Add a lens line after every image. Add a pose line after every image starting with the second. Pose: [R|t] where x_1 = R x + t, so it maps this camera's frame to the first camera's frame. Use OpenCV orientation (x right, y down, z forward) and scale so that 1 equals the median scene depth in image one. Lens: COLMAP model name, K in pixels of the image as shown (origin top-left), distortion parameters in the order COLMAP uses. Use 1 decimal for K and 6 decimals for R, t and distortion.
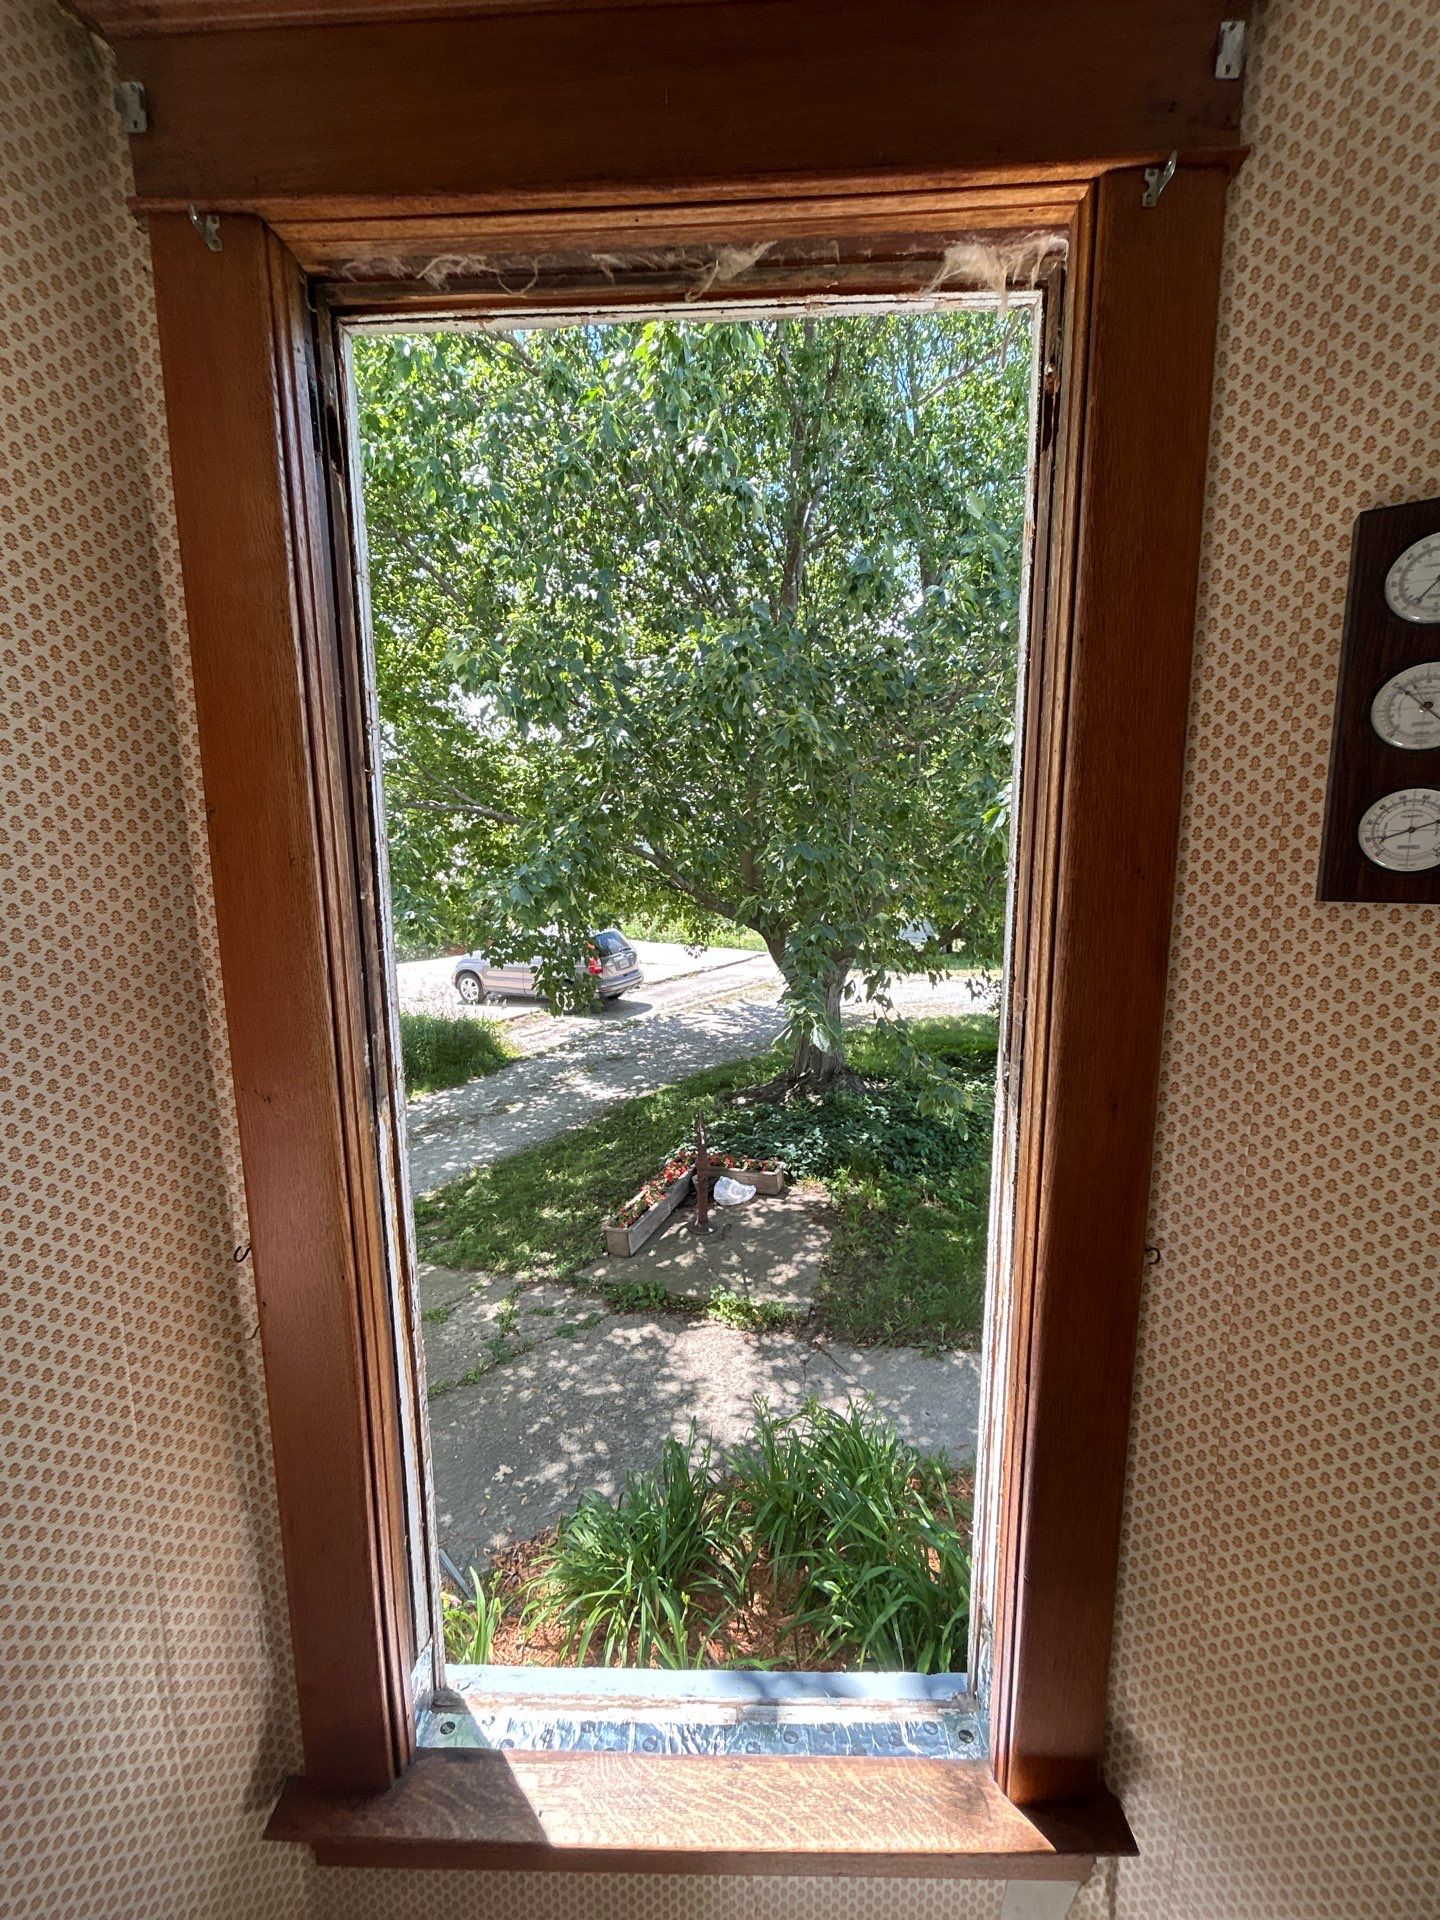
lens RADIAL K [[766.1, 0, 716.6], [0, 766.1, 956.3], [0, 0, 1]] dist [-0.001559, -0.000432]
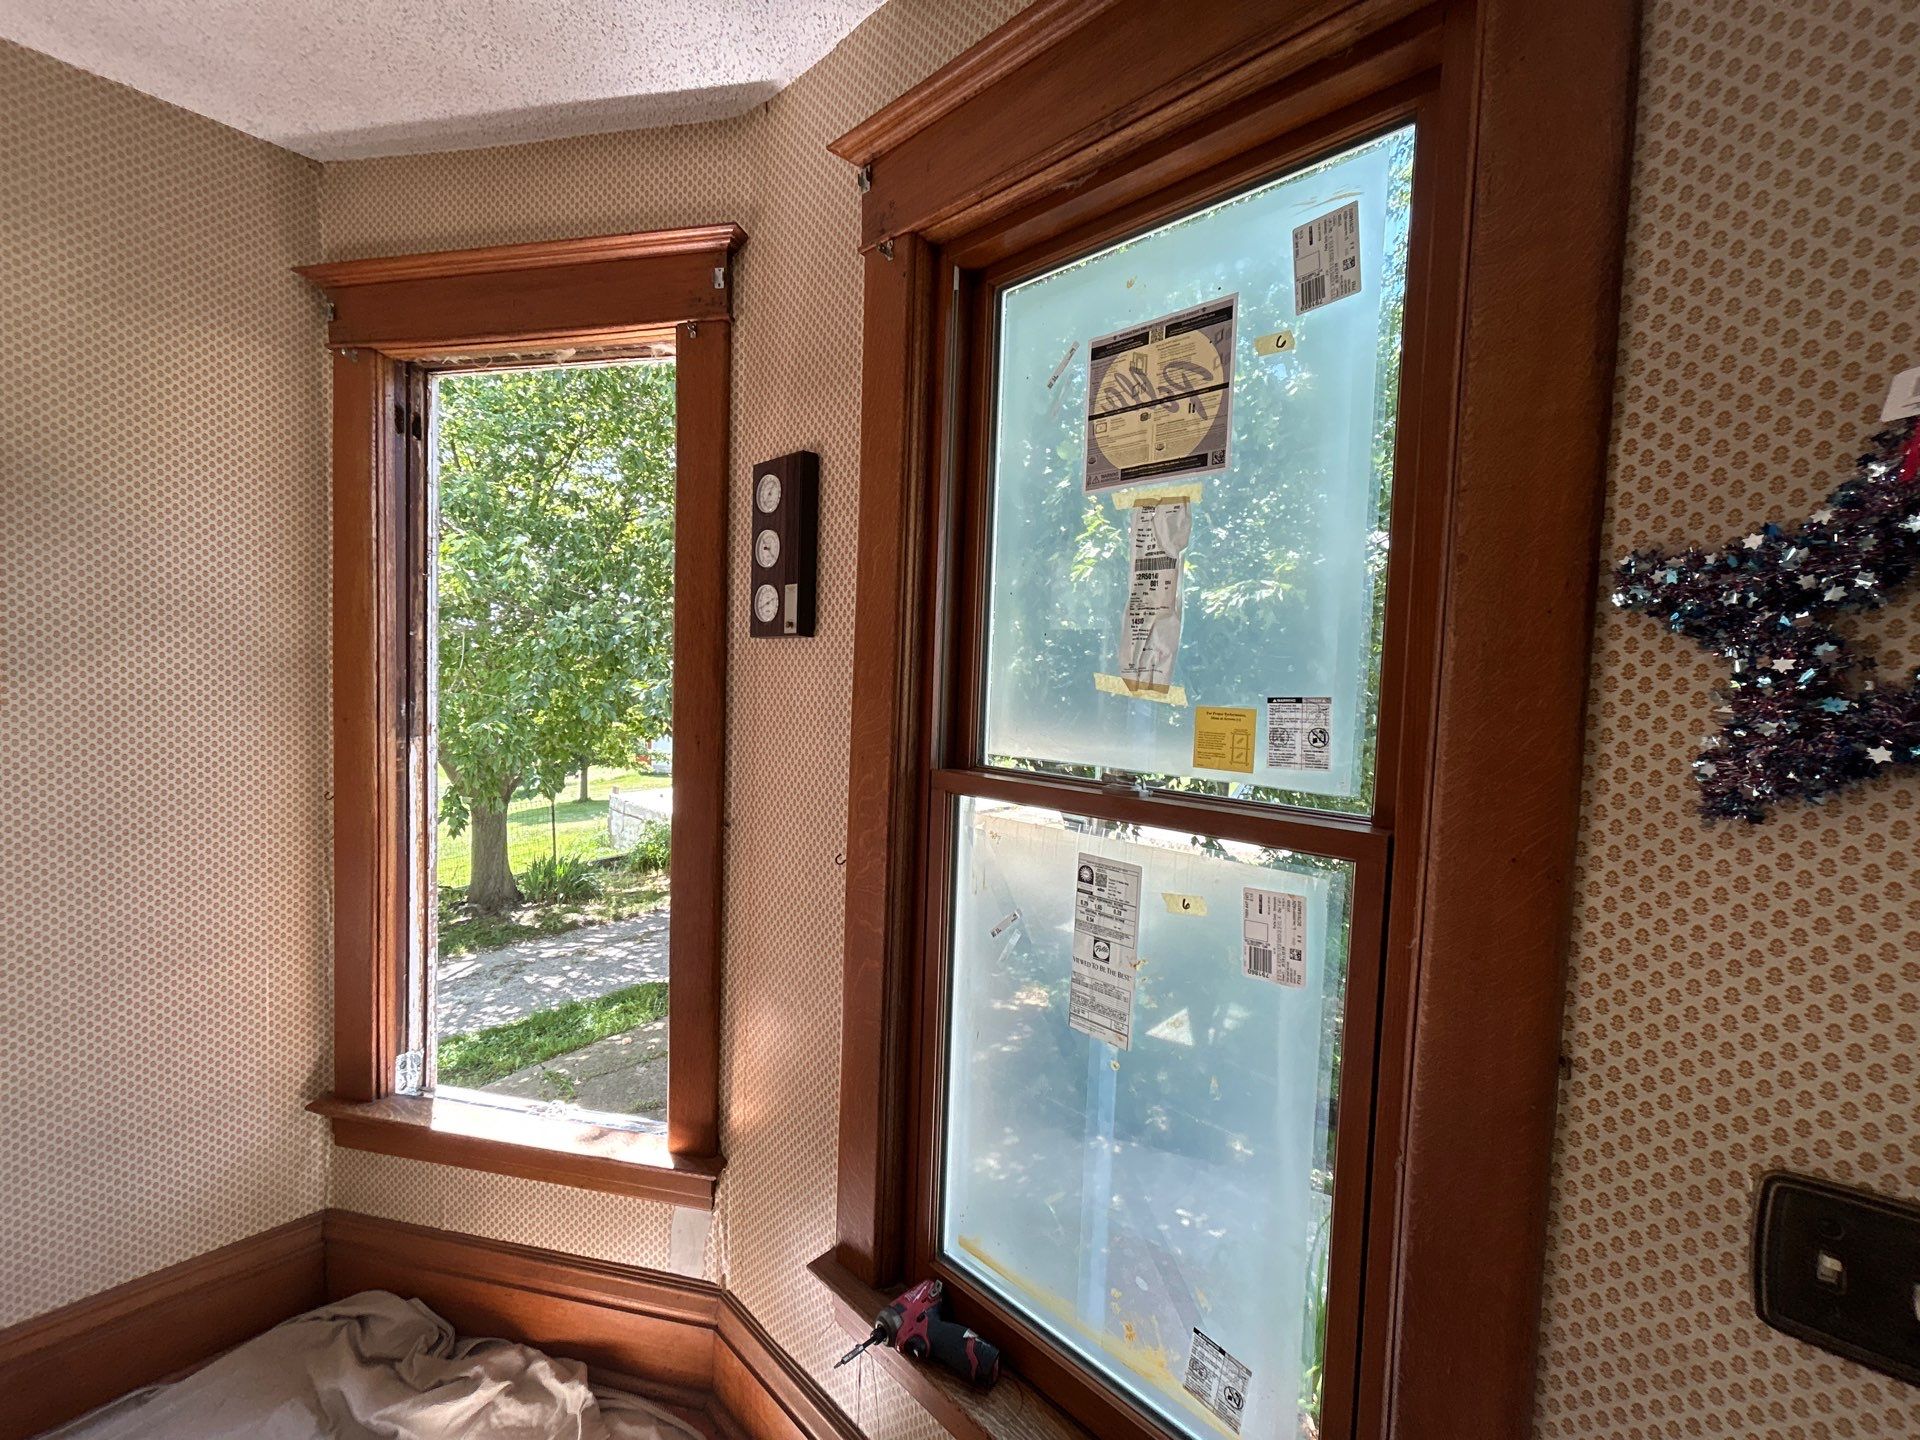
lens RADIAL K [[766.1, 0, 957.3], [0, 766.1, 722.4], [0, 0, 1]] dist [-0.001559, -0.000432]
pose [[0.982934, 0.055931, -0.175250, 1.522105], [-0.072967, 0.993052, -0.092322, 0.272112], [0.168869, 0.103534, 0.980186, -0.841958]]
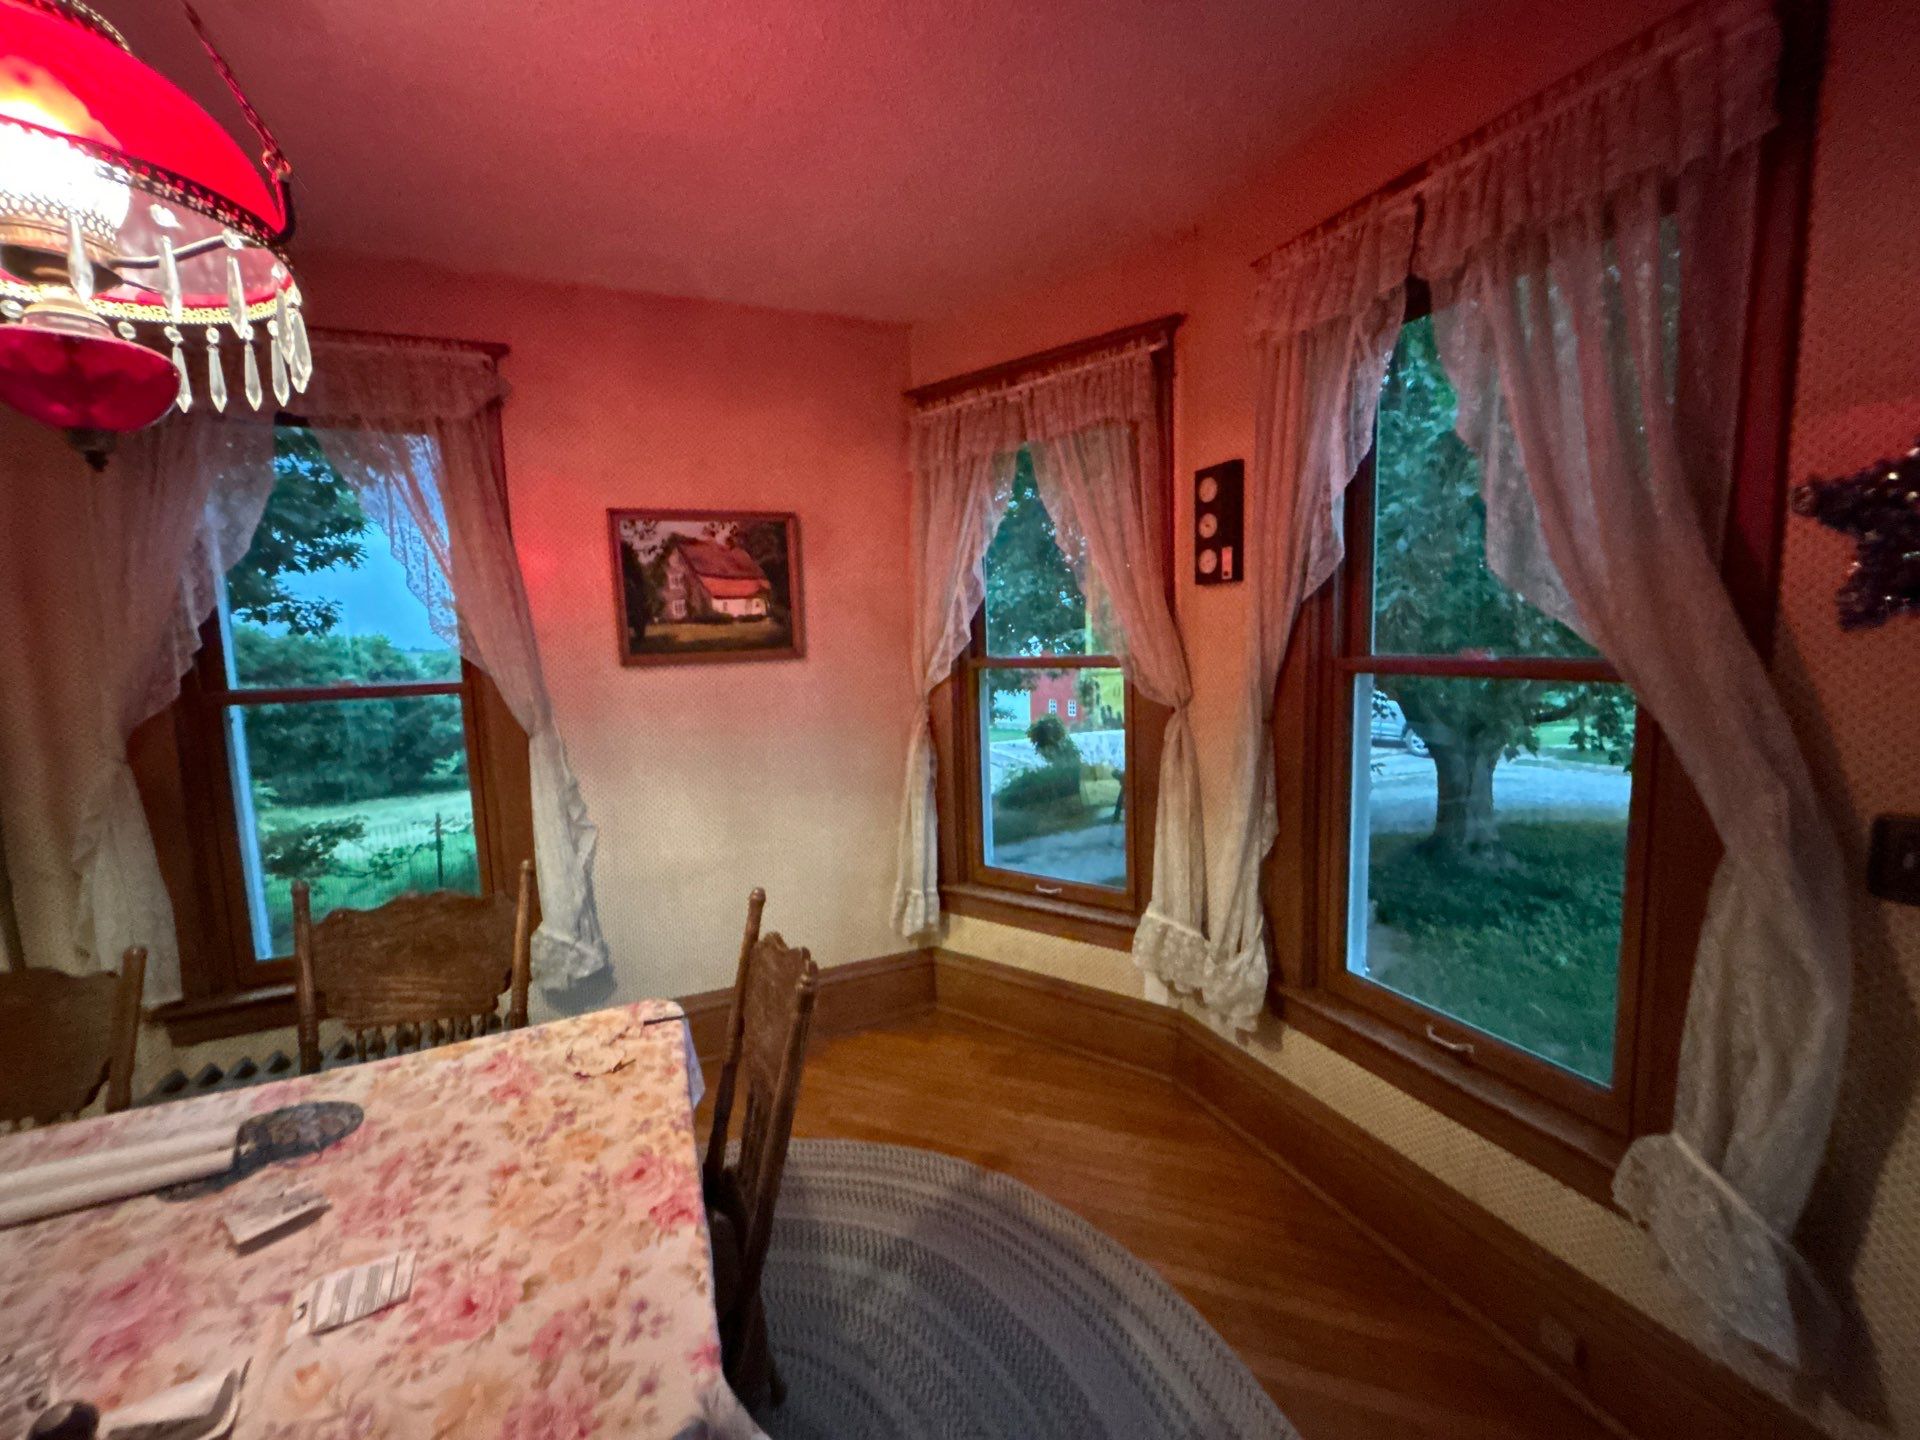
lens RADIAL K [[766.1, 0, 957.3], [0, 766.1, 722.4], [0, 0, 1]] dist [-0.001559, -0.000432]
pose [[0.819564, 0.047740, -0.570996, 1.619173], [-0.063497, 0.997952, -0.007703, 0.520496], [0.569459, 0.042570, 0.820917, -1.954982]]
